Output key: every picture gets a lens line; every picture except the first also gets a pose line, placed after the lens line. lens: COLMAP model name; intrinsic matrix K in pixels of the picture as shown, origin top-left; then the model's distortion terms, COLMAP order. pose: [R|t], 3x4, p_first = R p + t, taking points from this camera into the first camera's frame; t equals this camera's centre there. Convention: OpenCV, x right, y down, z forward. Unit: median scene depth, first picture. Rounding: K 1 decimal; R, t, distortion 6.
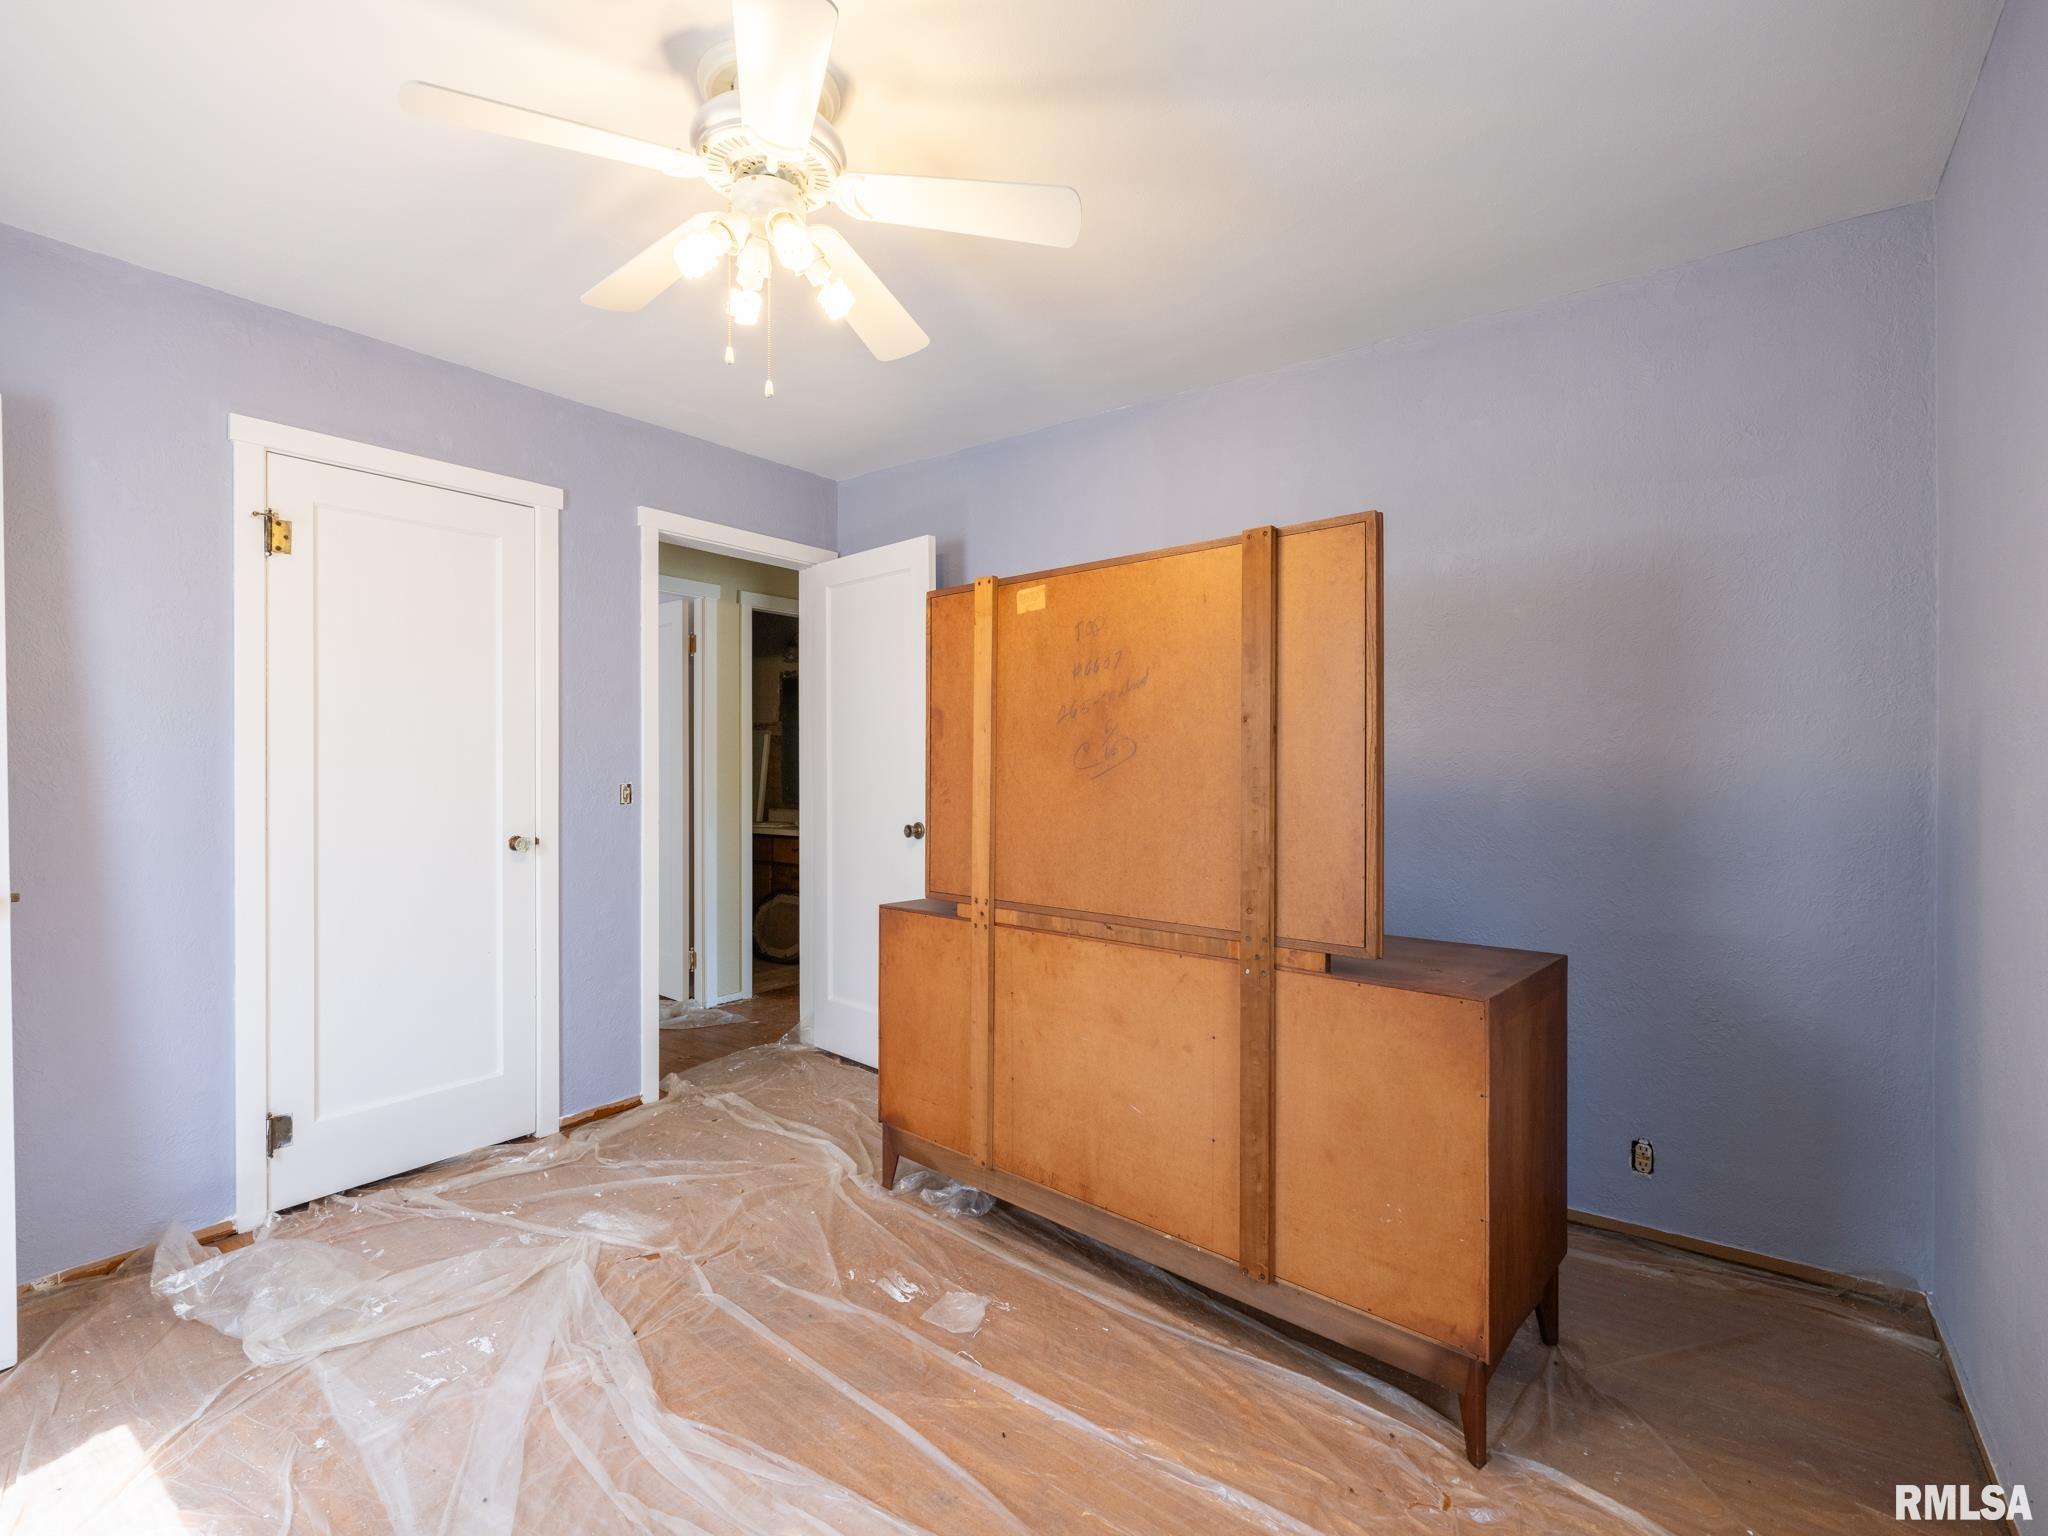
lens RADIAL K [[958.6, 0, 1028.3], [0, 958.6, 765.7], [0, 0, 1]] dist [0.001309, 0.000858]
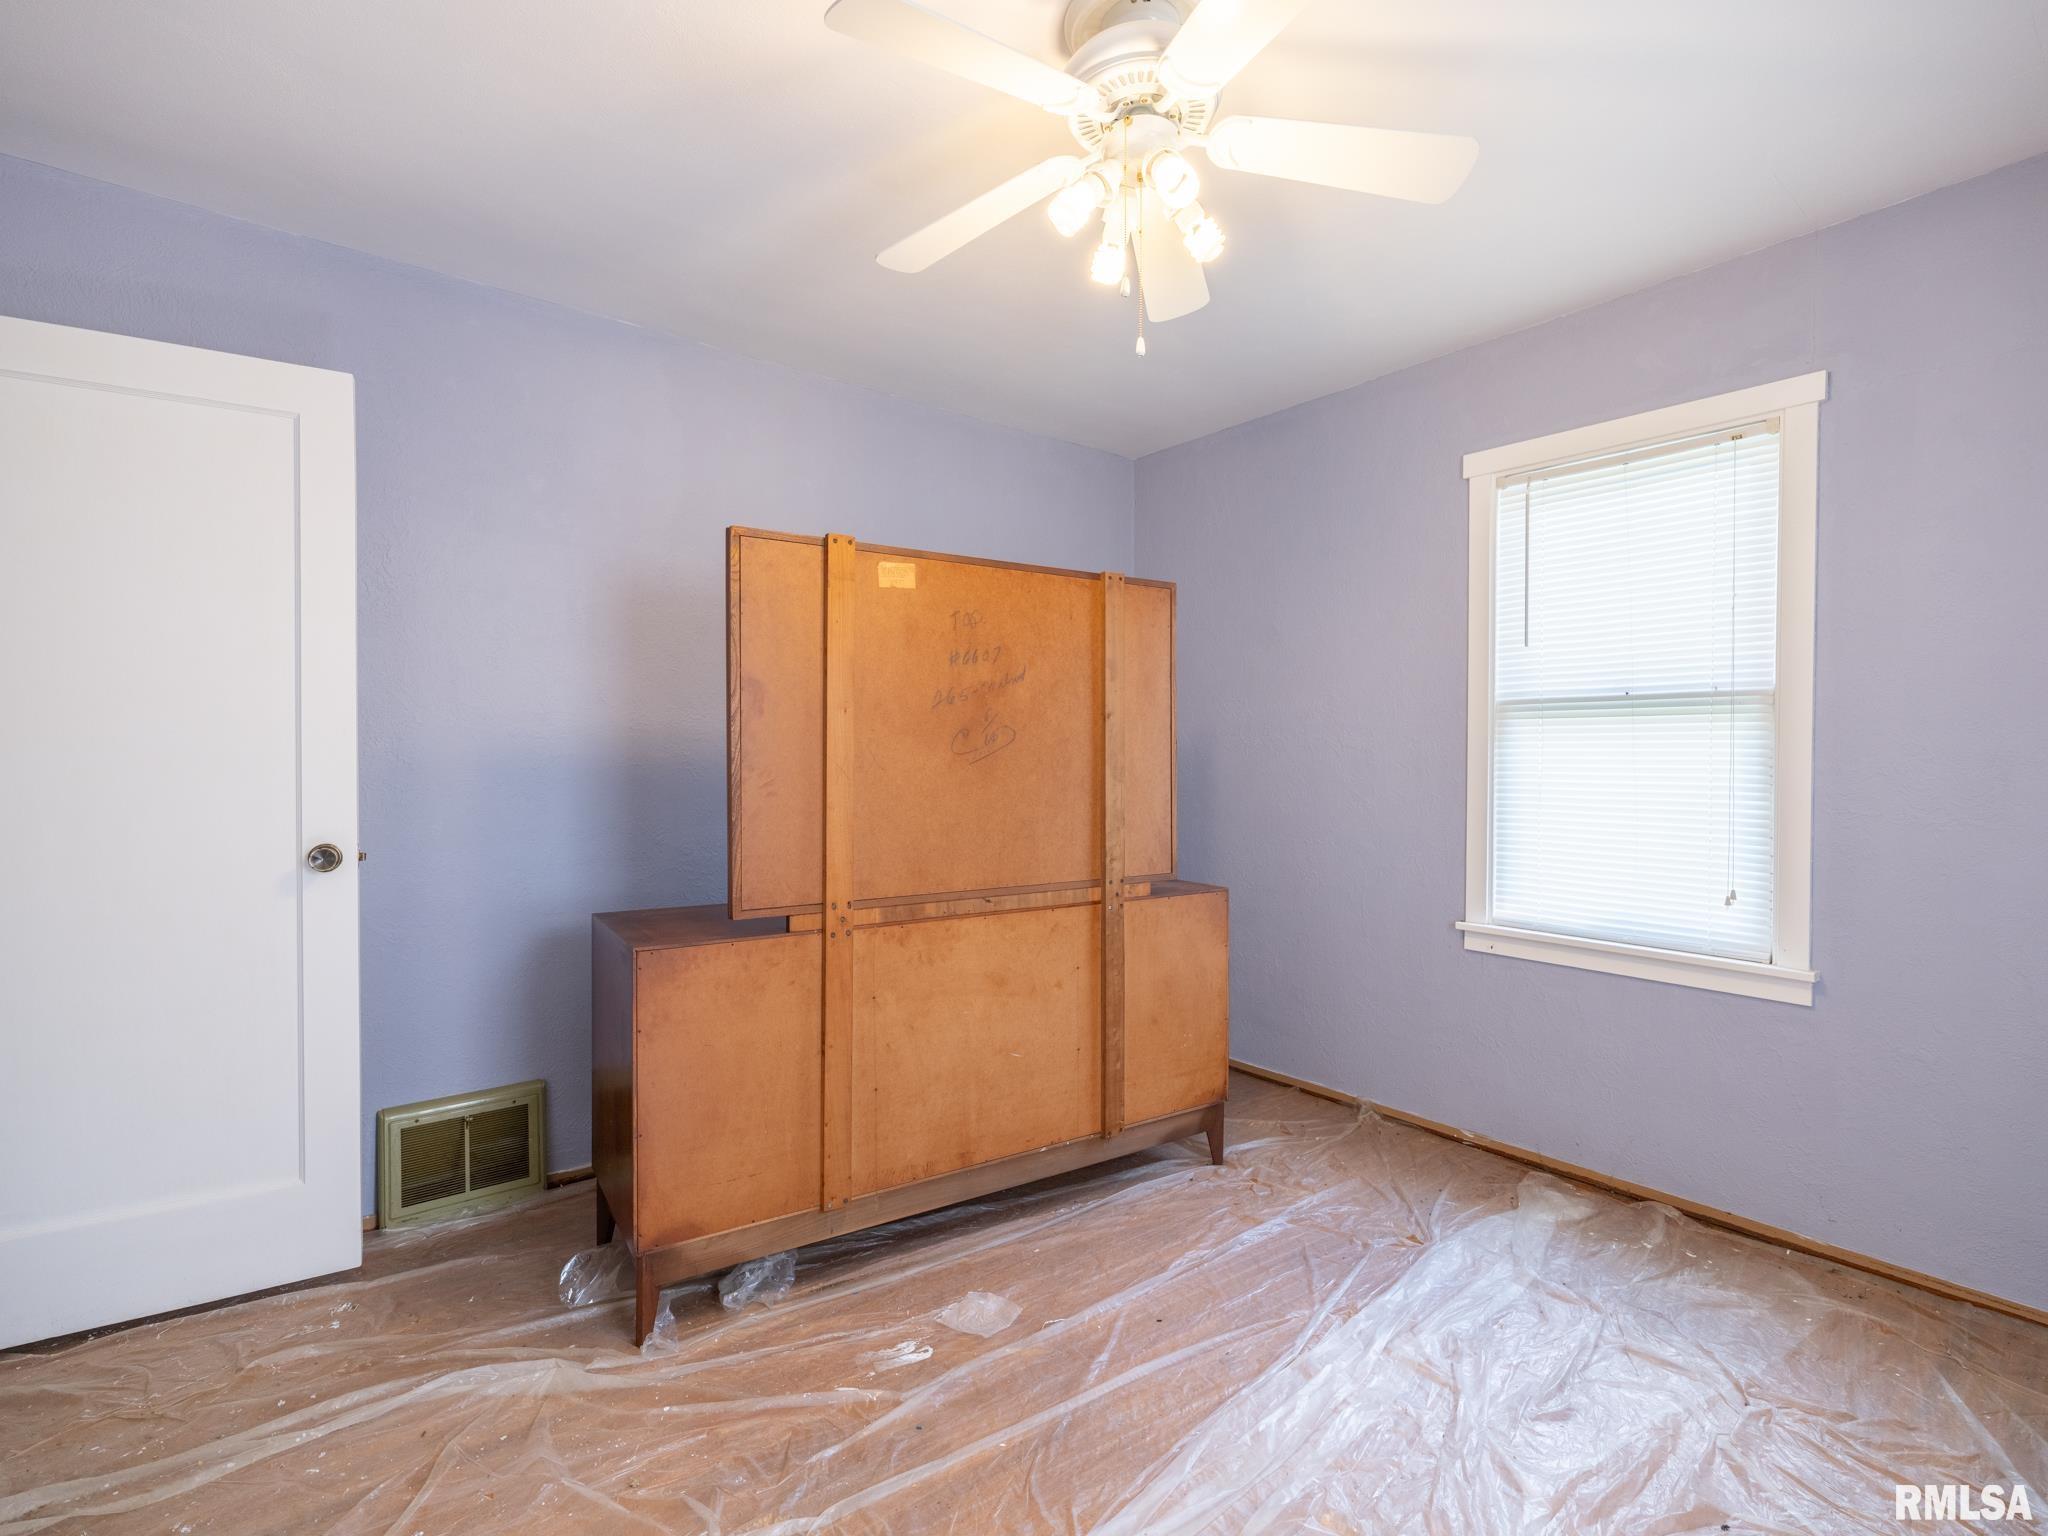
lens RADIAL K [[958.6, 0, 1028.3], [0, 958.6, 765.7], [0, 0, 1]] dist [0.001309, 0.000858]
pose [[0.258877, -0.010359, 0.965855, -0.950677], [-0.000195, 0.999942, 0.010777, 0.004827], [-0.965910, -0.002979, 0.258860, 0.680029]]
